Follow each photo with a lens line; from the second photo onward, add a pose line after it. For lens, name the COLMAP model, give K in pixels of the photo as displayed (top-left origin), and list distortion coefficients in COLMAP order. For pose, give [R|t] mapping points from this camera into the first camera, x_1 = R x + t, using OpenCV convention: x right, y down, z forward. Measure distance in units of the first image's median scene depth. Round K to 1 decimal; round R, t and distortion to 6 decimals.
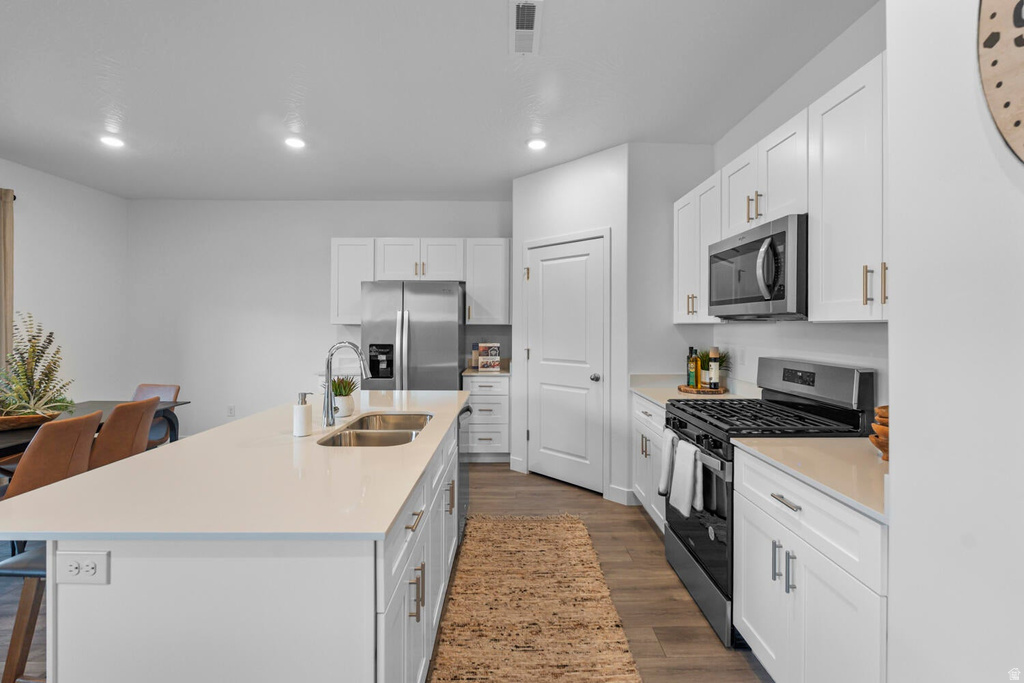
lens RADIAL K [[454.0, 0, 514.1], [0, 454.0, 324.4], [0, 0, 1]] dist [-0.003894, 0.000145]
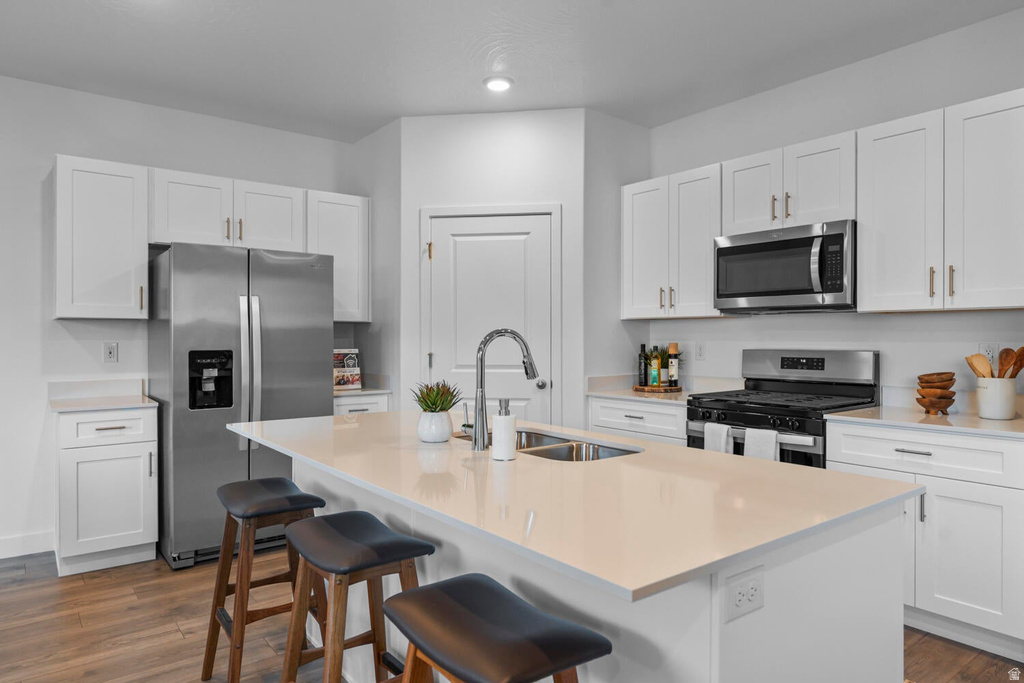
lens RADIAL K [[645.6, 0, 507.3], [0, 645.6, 340.0], [0, 0, 1]] dist [0.003274, 0.001064]
pose [[0.798284, -0.005866, 0.602252, -0.587010], [0.001596, 0.999970, 0.007625, 0.028694], [-0.602279, -0.005126, 0.798269, 0.106870]]
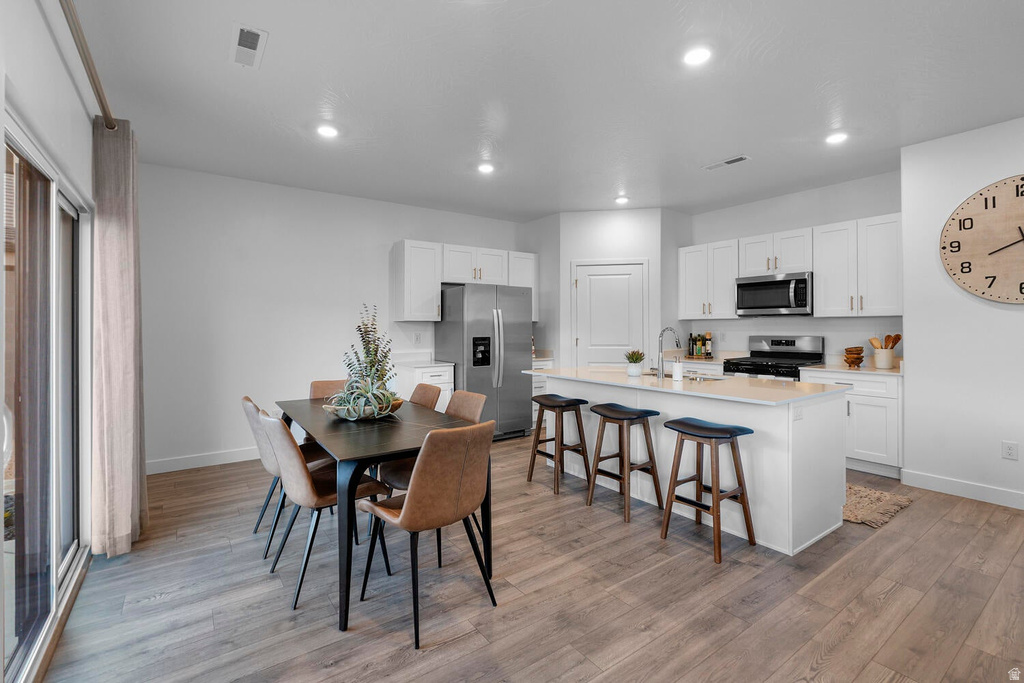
lens RADIAL K [[464.7, 0, 516.7], [0, 464.7, 325.8], [0, 0, 1]] dist [-0.001306, -0.000027]
pose [[0.813477, -0.003029, 0.581590, -1.100188], [0.004639, 0.999988, -0.001281, 0.019663], [-0.581579, 0.003740, 0.813481, -0.046515]]
